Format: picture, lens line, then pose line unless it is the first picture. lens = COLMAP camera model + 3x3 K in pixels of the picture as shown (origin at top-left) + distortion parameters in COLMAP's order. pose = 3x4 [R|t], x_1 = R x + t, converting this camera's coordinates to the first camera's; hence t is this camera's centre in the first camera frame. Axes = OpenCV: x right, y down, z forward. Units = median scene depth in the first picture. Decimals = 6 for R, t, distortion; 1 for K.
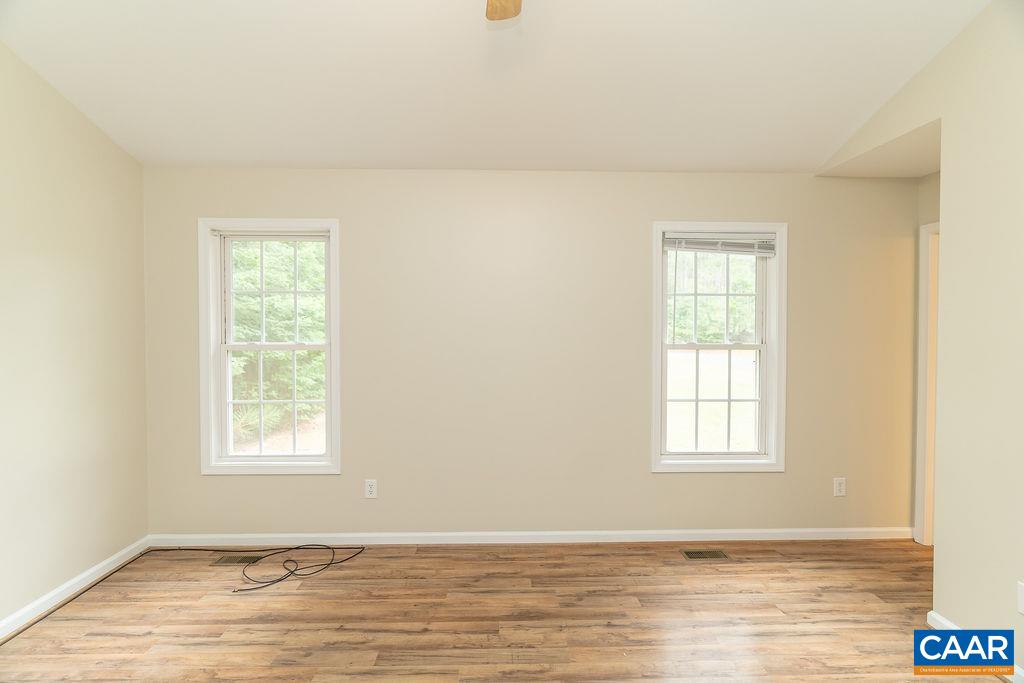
lens RADIAL K [[459.2, 0, 511.6], [0, 459.2, 338.0], [0, 0, 1]] dist [-0.008378, 0.004303]
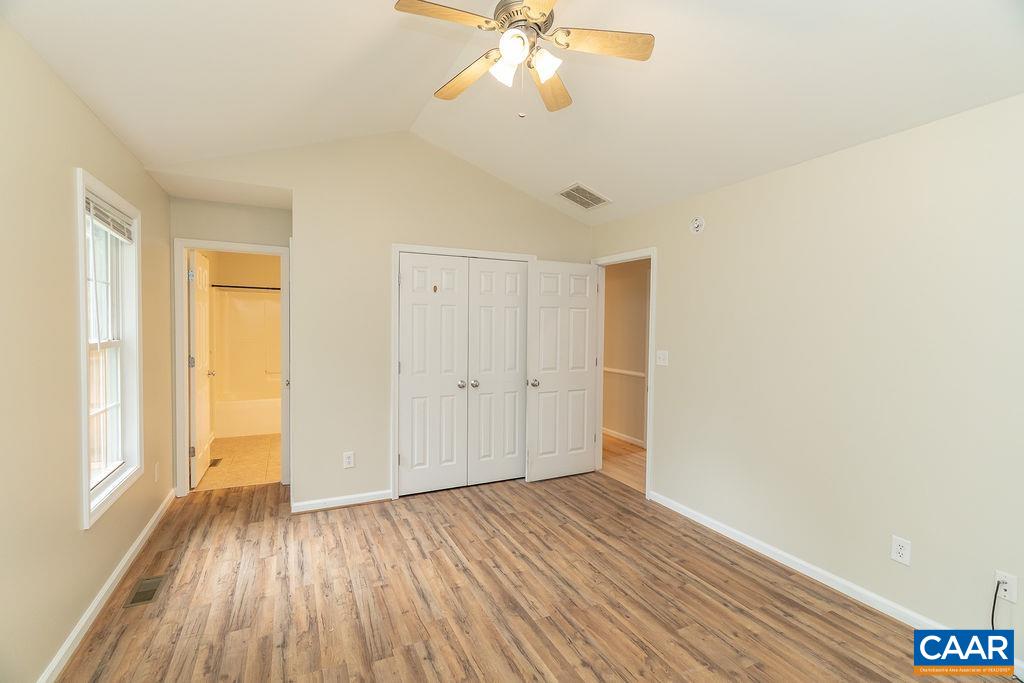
lens RADIAL K [[459.2, 0, 511.6], [0, 459.2, 338.0], [0, 0, 1]] dist [-0.008378, 0.004303]
pose [[-0.411479, -0.032912, 0.910825, -0.692013], [0.007725, 0.999186, 0.039594, -0.023853], [-0.911387, 0.023328, -0.410889, 0.818448]]
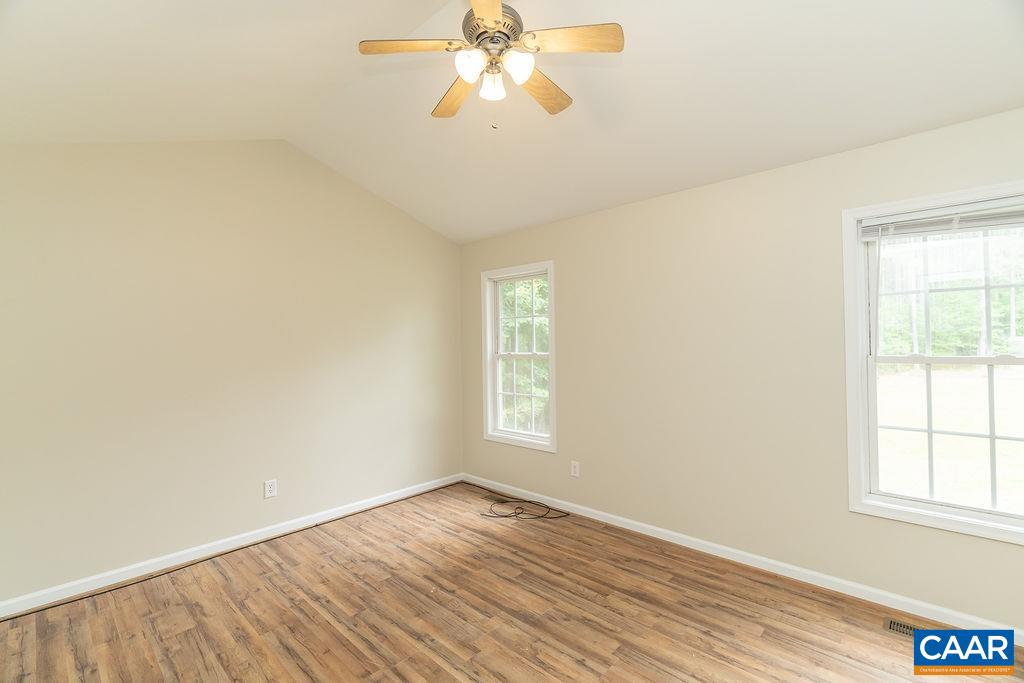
lens RADIAL K [[459.2, 0, 511.6], [0, 459.2, 338.0], [0, 0, 1]] dist [-0.008378, 0.004303]
pose [[0.706671, -0.019245, -0.707281, 0.551884], [0.001939, 0.999679, -0.025263, 0.000383], [0.707540, 0.016481, 0.706481, -0.025678]]
